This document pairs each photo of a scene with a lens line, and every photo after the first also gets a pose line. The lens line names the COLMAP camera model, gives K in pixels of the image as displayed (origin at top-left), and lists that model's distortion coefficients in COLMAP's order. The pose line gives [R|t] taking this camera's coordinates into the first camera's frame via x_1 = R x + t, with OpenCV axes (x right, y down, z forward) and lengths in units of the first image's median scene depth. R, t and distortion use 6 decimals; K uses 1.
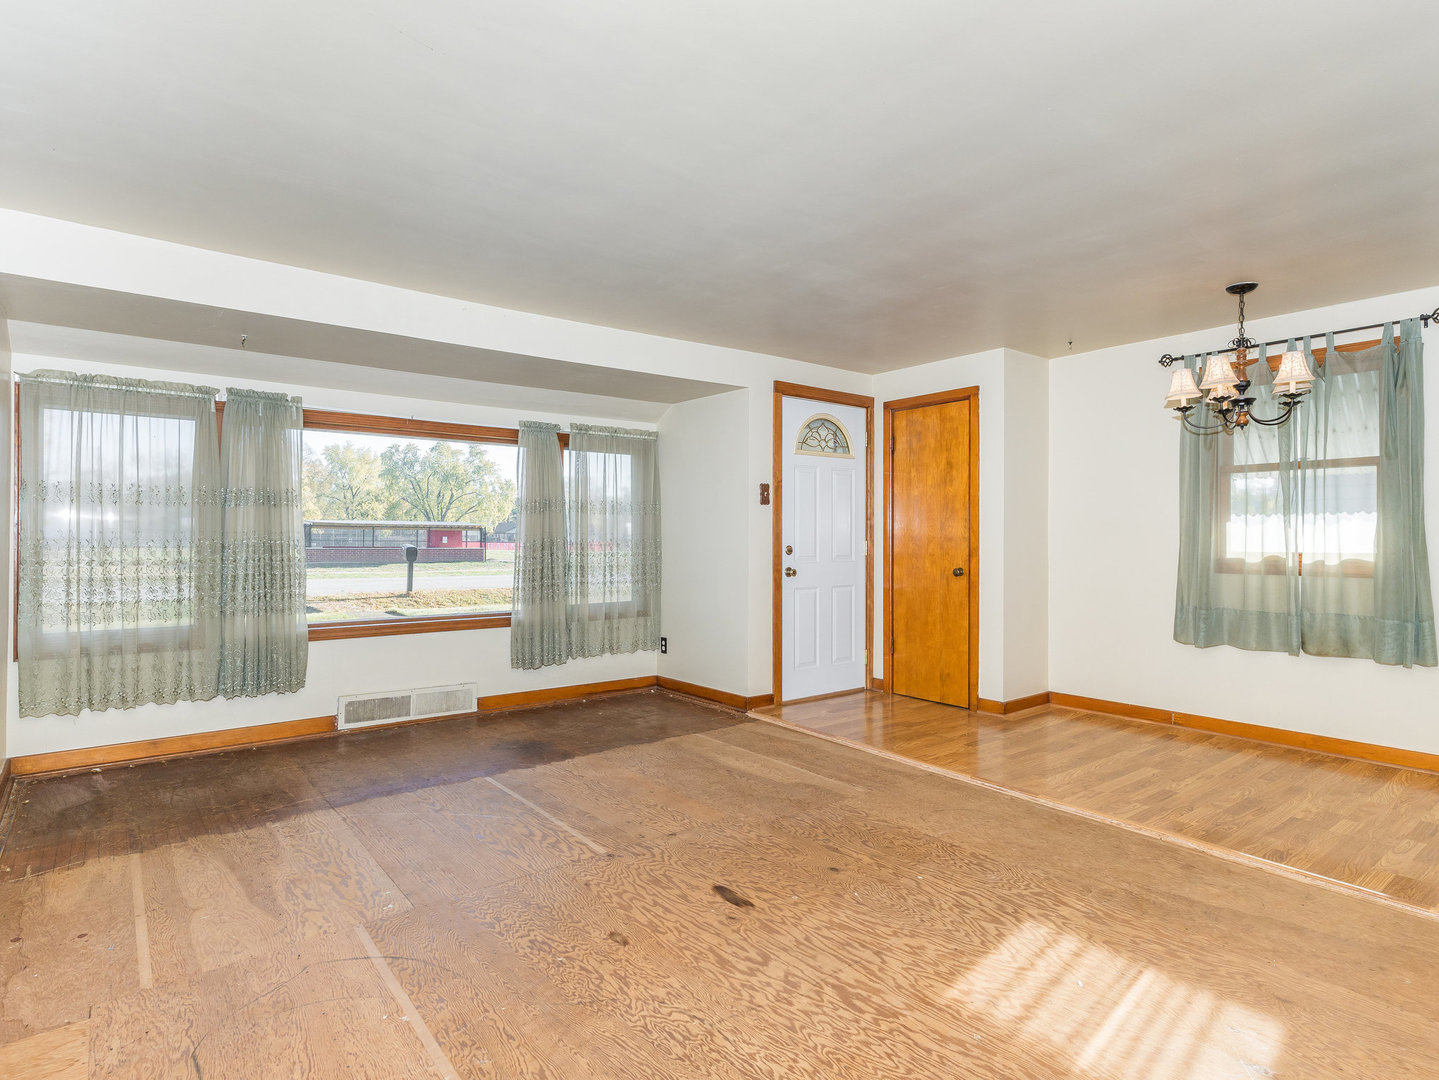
lens RADIAL K [[790.0, 0, 719.5], [0, 790.0, 540.0], [0, 0, 1]] dist [-0.002142, 0.000415]
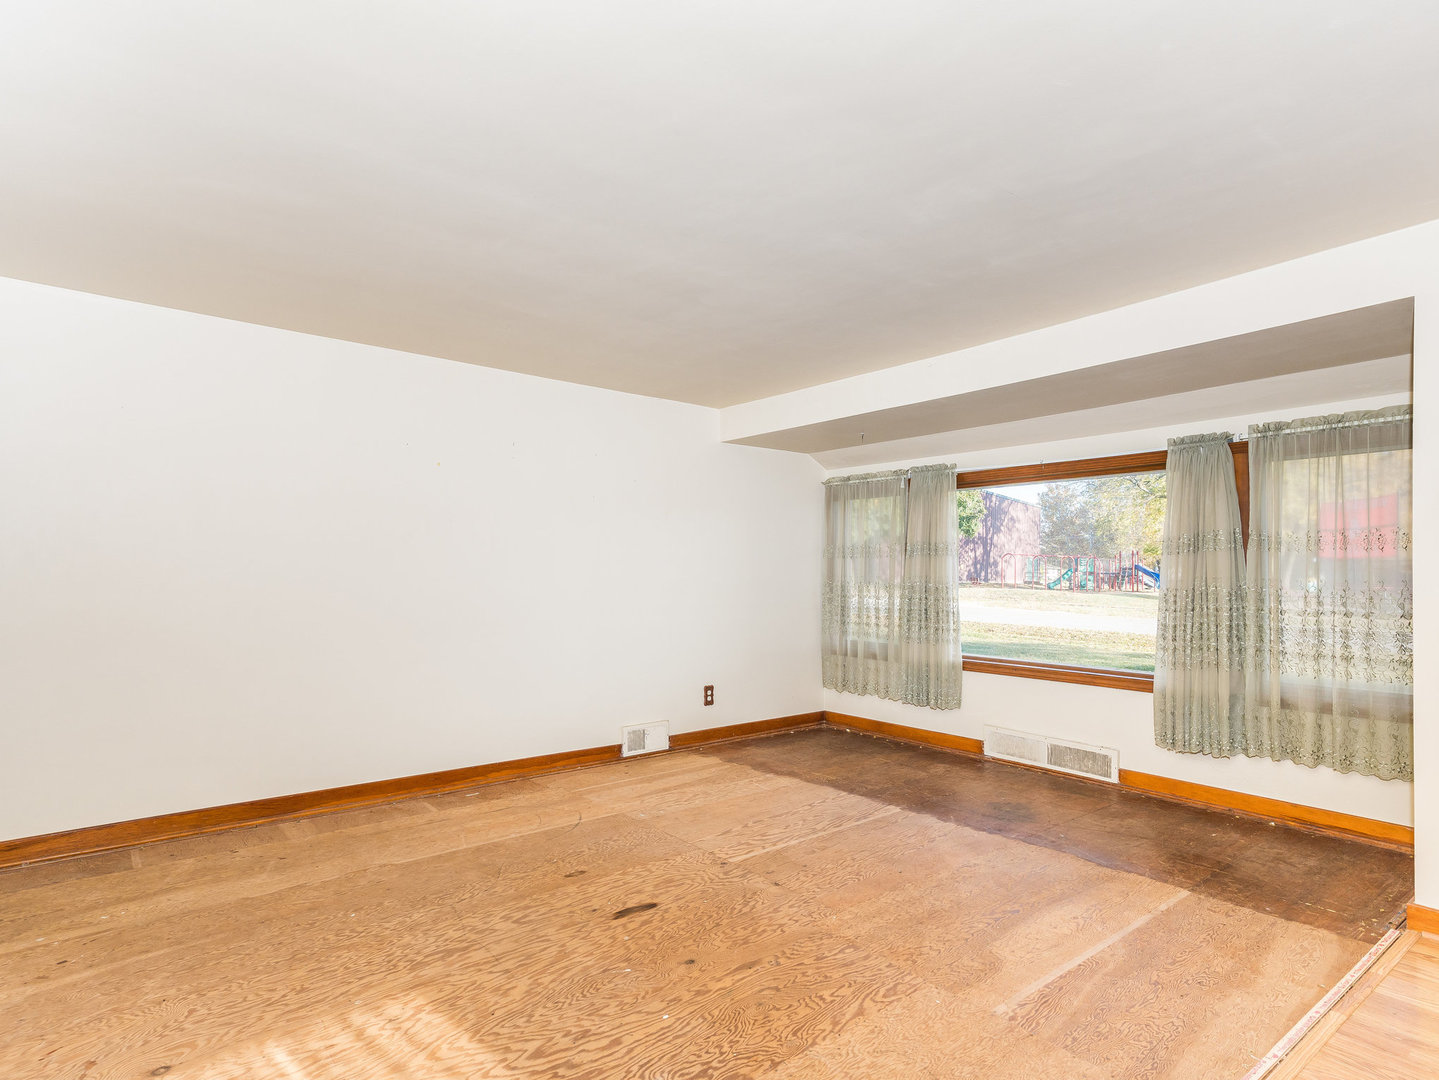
lens RADIAL K [[769.5, 0, 720.2], [0, 769.5, 570.4], [0, 0, 1]] dist [0.024502, 0.000131]
pose [[0.010894, -0.007606, -0.999912, 0.757109], [-0.012642, 0.999890, -0.007744, -0.007732], [0.999861, 0.012725, 0.010796, 0.766028]]
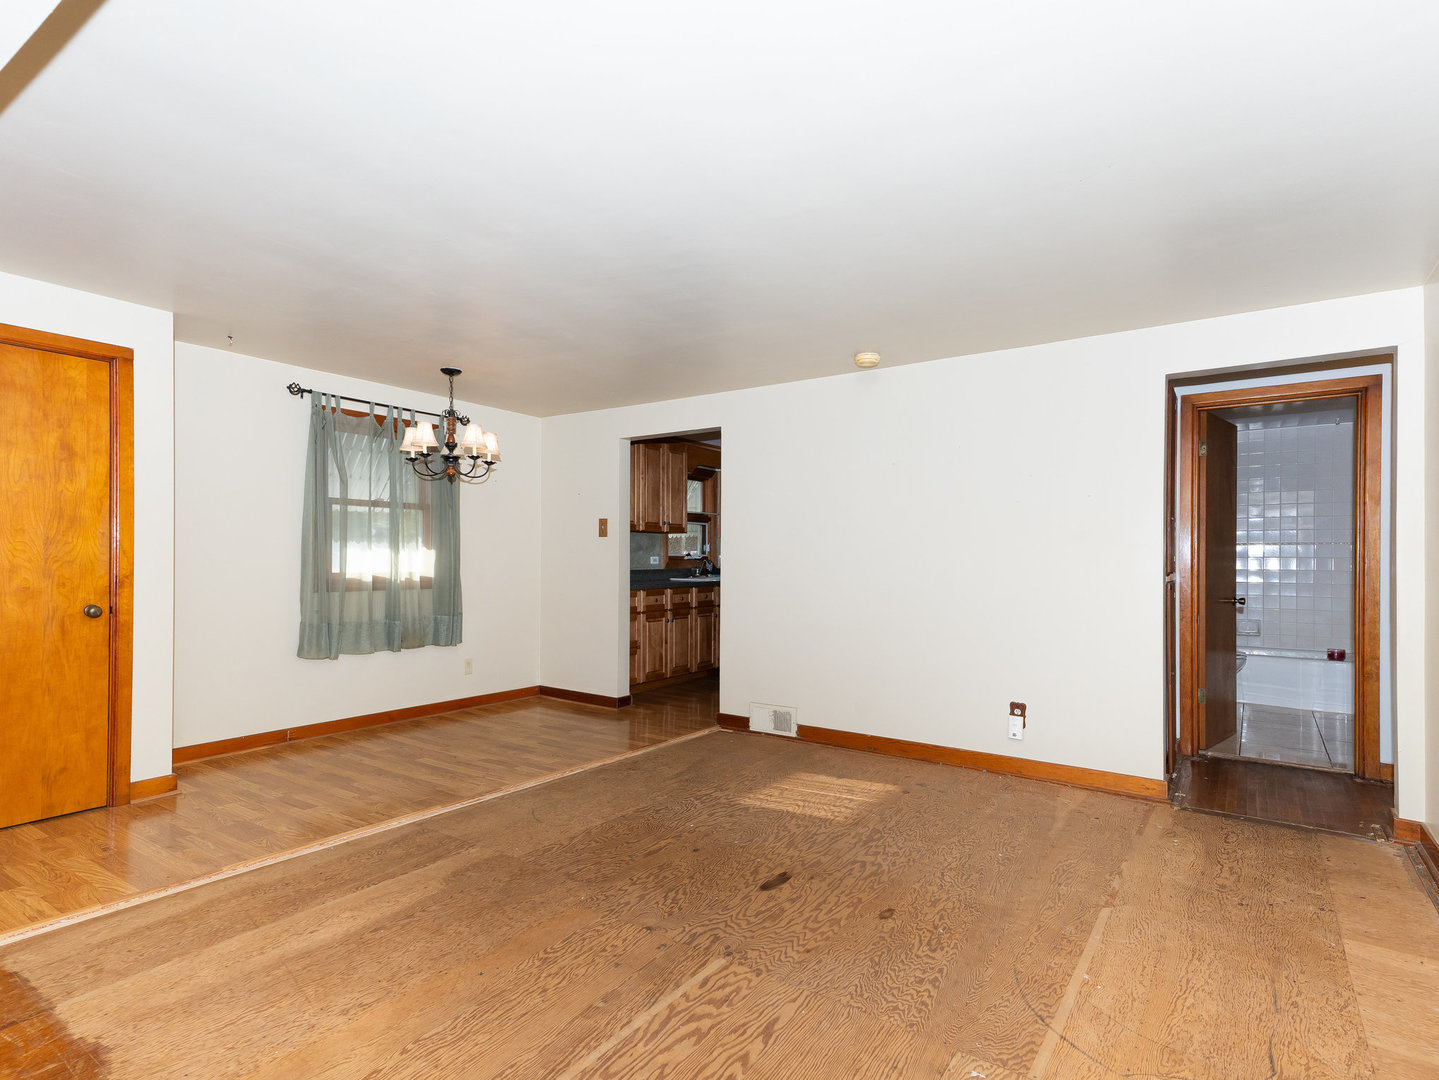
lens RADIAL K [[747.4, 0, 716.2], [0, 747.4, 562.1], [0, 0, 1]] dist [0.025455, 0.000879]
pose [[-0.286918, -0.004819, 0.957943, -0.690145], [-0.002675, 0.999987, 0.004229, -0.008316], [-0.957952, -0.001349, -0.286927, 0.969405]]
